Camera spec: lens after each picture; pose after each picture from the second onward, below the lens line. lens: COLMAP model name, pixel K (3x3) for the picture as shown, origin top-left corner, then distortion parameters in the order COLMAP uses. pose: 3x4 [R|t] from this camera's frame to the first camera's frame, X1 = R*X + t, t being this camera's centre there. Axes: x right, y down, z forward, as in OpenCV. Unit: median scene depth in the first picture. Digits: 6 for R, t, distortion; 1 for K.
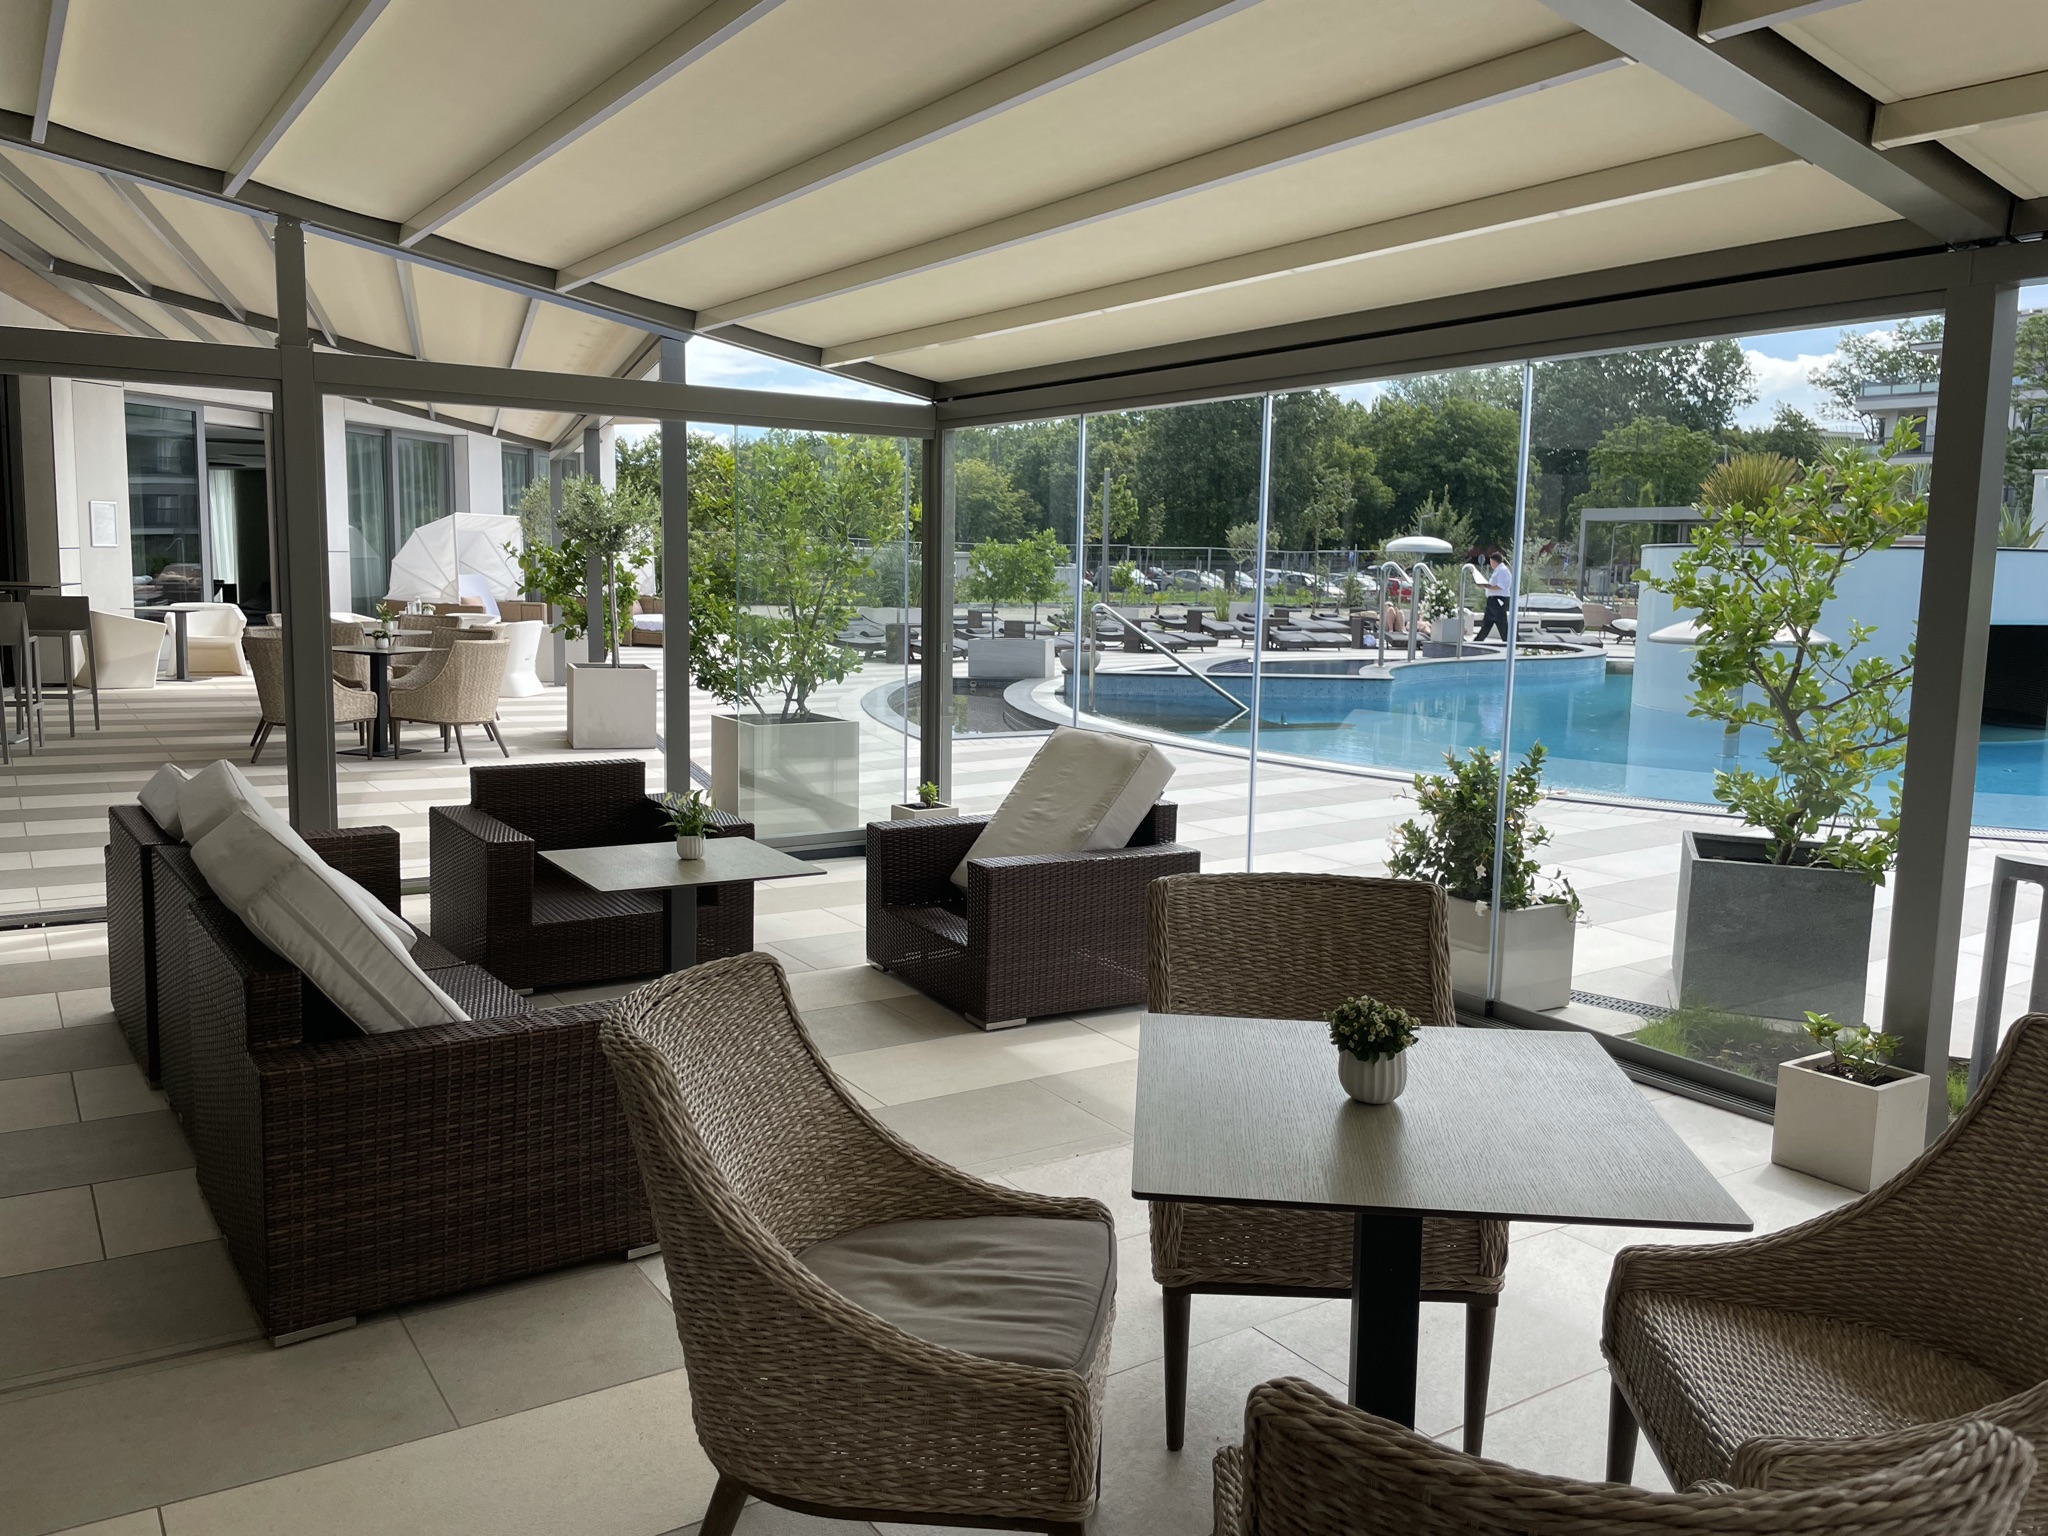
lens RADIAL K [[1560.3, 0, 1024.4], [0, 1560.3, 772.0], [0, 0, 1]] dist [0.065234, -0.087277]
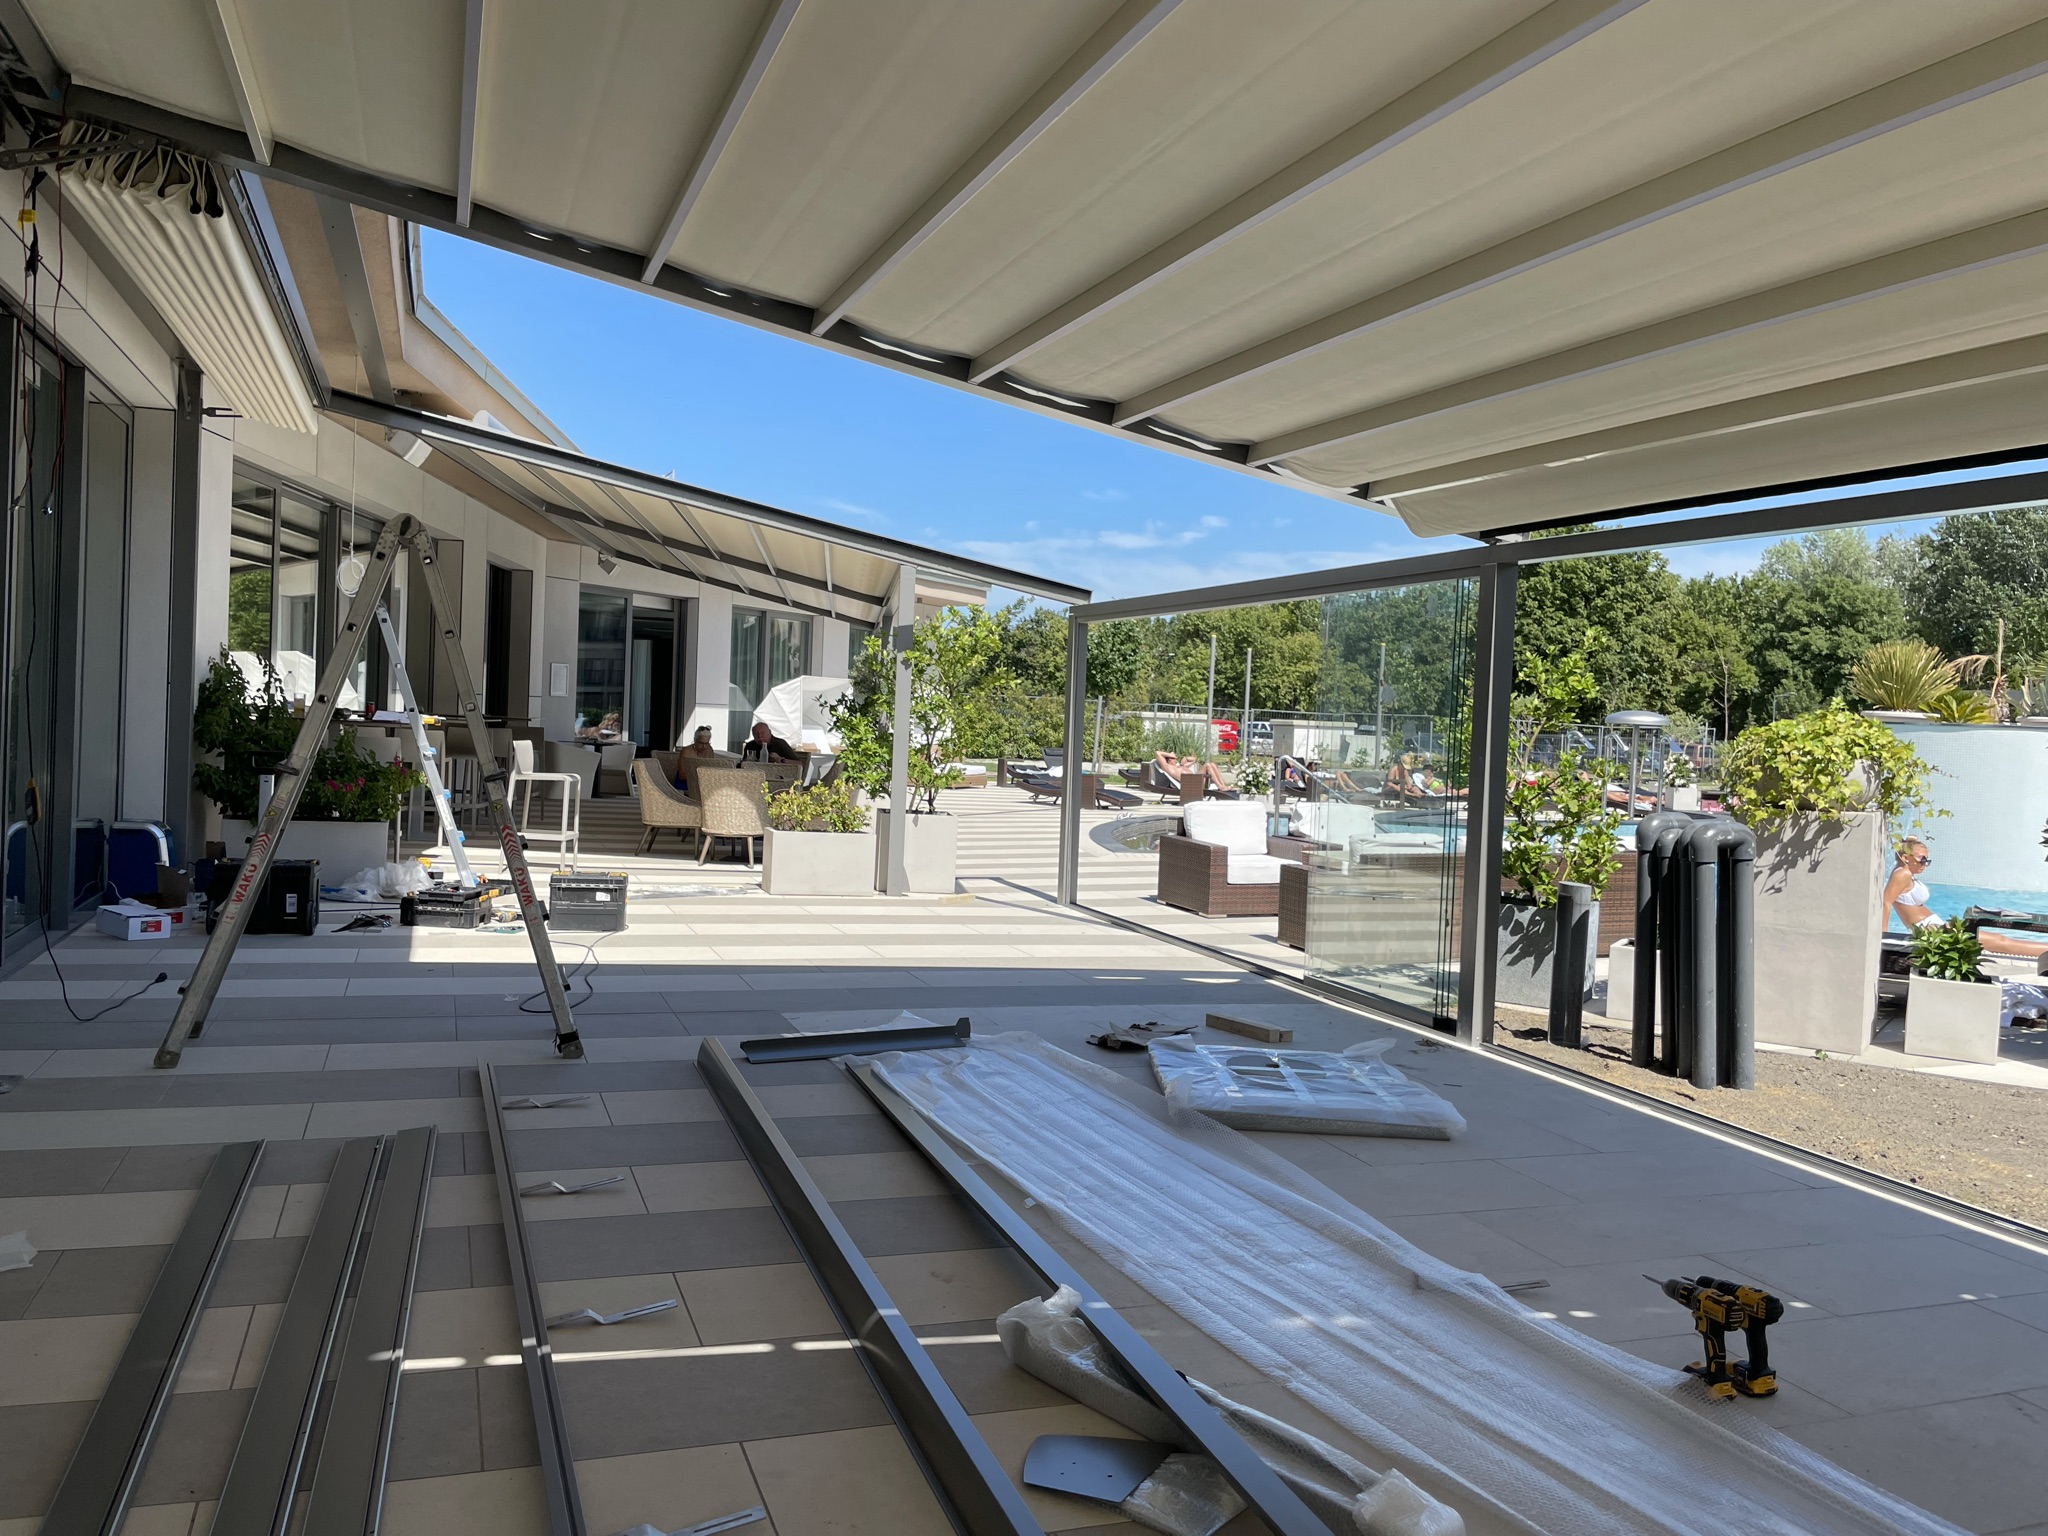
lens RADIAL K [[1560.3, 0, 1021.3], [0, 1560.3, 760.0], [0, 0, 1]] dist [0.065234, -0.087277]
pose [[0.972700, 0.039960, -0.228600, 0.121265], [-0.064505, 0.992800, -0.100930, 0.025982], [0.222921, 0.112920, 0.968274, -0.219180]]
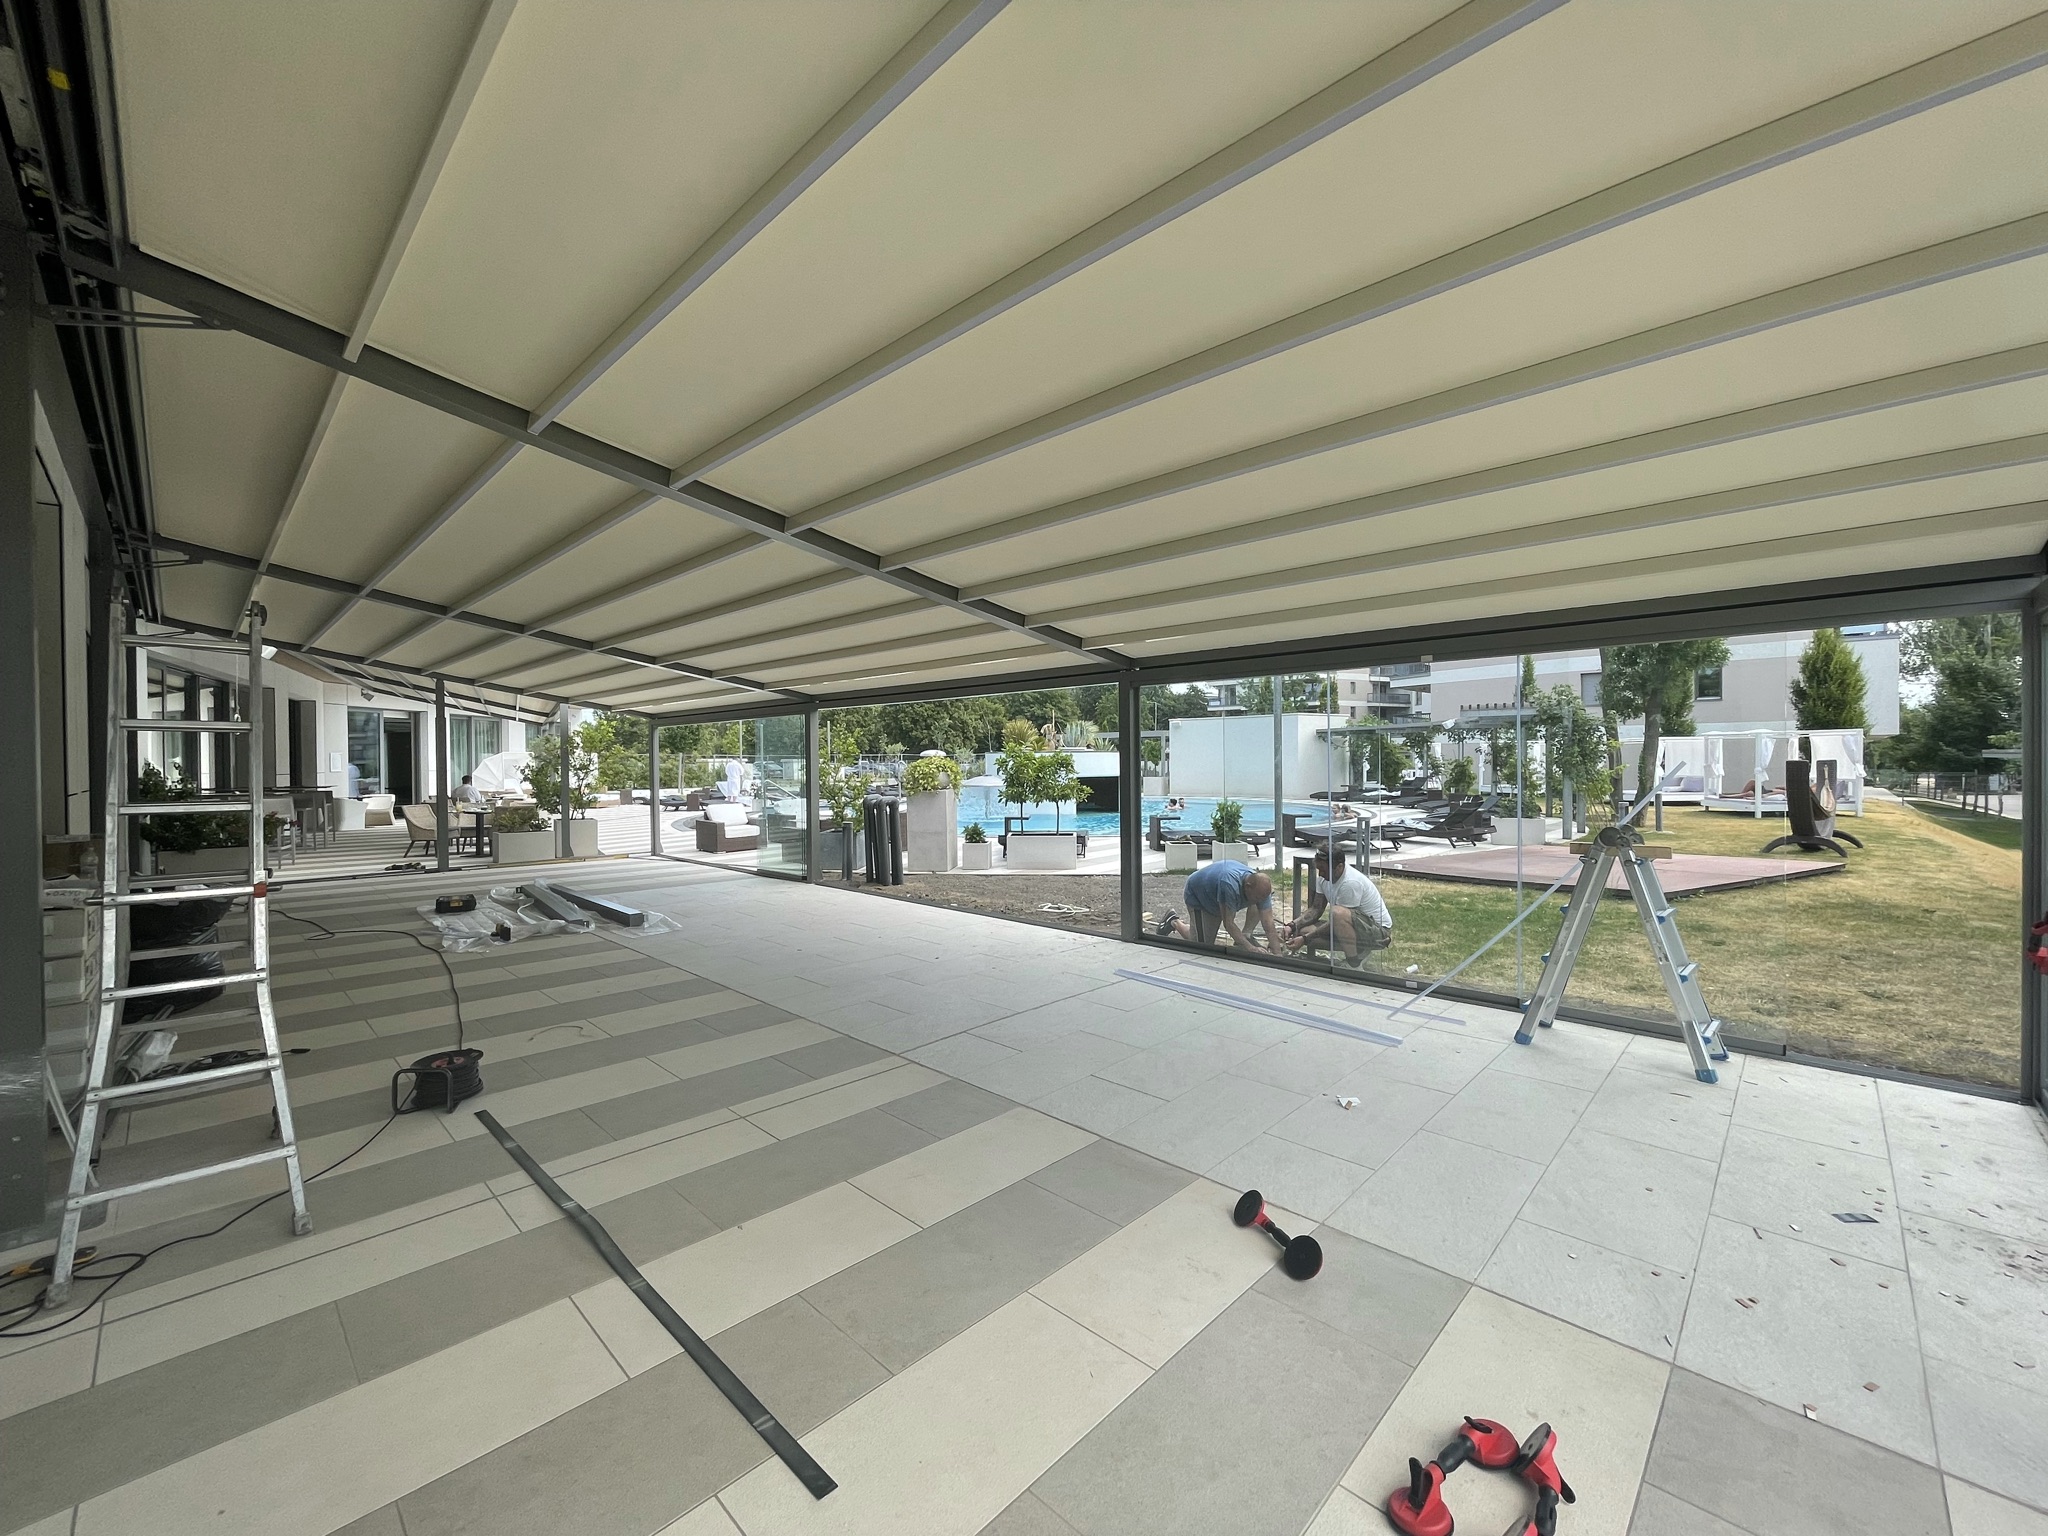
lens RADIAL K [[832.6, 0, 1021.5], [0, 832.6, 768.3], [0, 0, 1]] dist [-0.011789, 0.002364]
pose [[0.979319, -0.021459, 0.201180, 0.168667], [0.045437, 0.992286, -0.115339, 0.042079], [-0.197153, 0.122095, 0.972740, -0.388457]]
